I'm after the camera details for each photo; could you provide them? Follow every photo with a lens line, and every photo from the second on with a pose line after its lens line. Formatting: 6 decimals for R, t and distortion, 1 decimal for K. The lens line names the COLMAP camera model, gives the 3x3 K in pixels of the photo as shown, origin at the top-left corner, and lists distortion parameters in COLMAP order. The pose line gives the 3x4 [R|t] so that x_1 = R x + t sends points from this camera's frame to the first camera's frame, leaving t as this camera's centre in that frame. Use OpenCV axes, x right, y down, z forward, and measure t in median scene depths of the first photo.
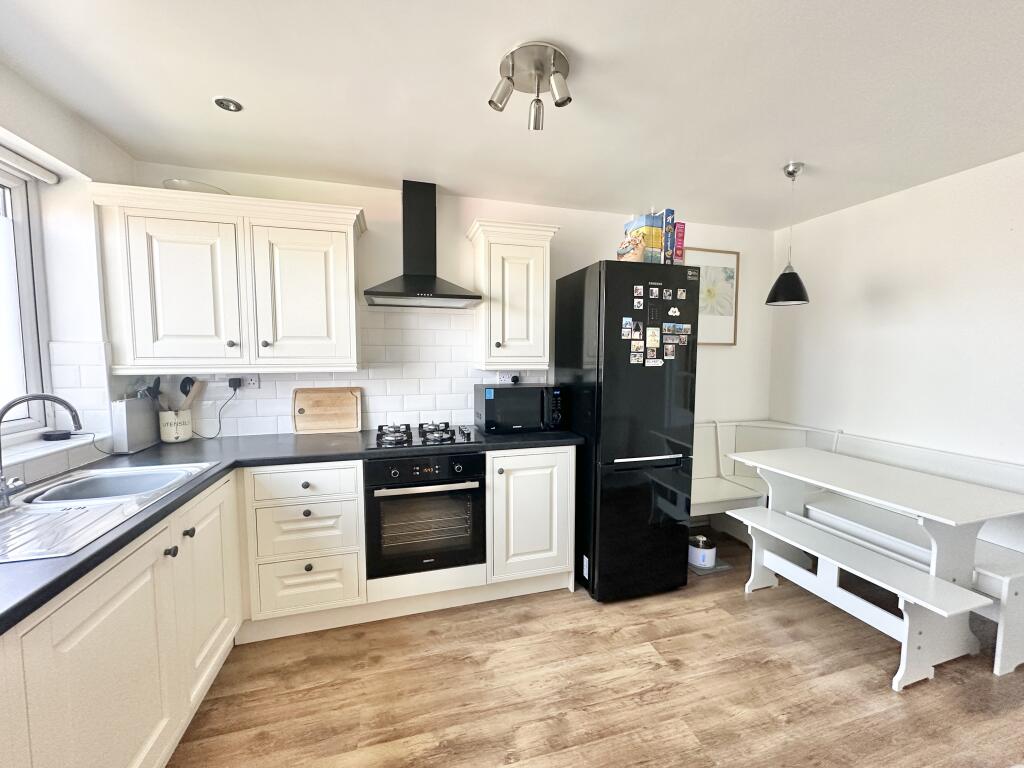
lens RADIAL K [[405.3, 0, 512.0], [0, 405.3, 384.0], [0, 0, 1]] dist [-0.006082, -0.000028]
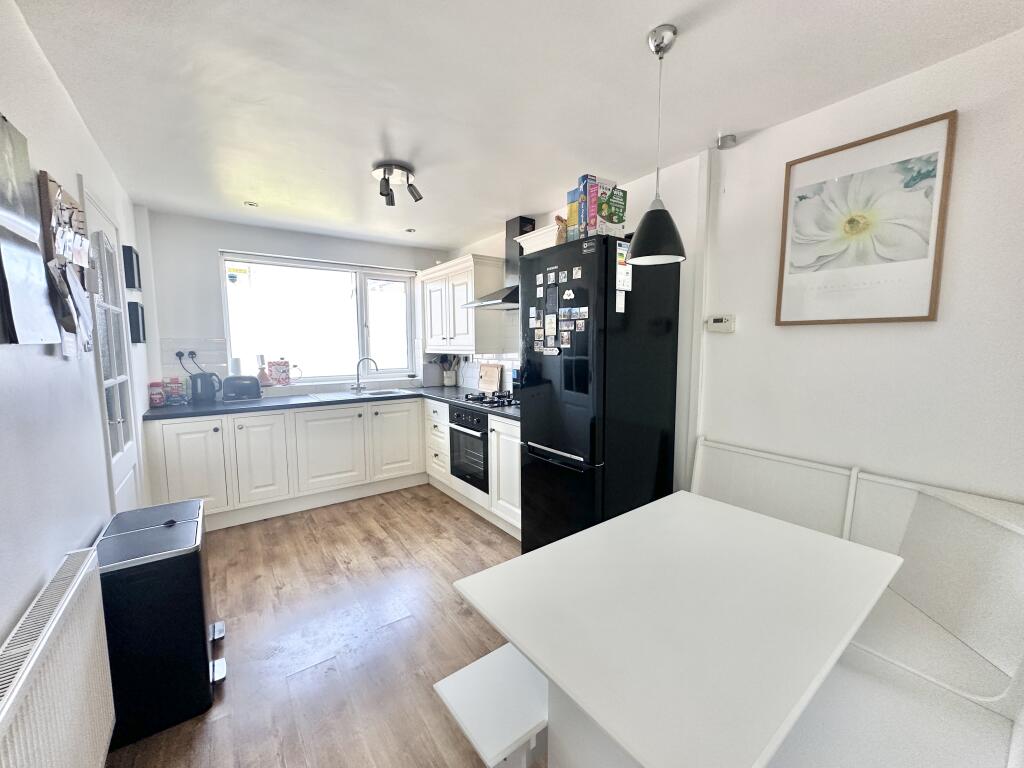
lens RADIAL K [[405.3, 0, 512.0], [0, 405.3, 384.0], [0, 0, 1]] dist [-0.006082, -0.000028]
pose [[0.344562, 0.090900, -0.934352, 1.233154], [-0.062382, 0.995318, 0.073826, -0.041082], [0.936688, 0.032849, 0.348620, 0.586746]]
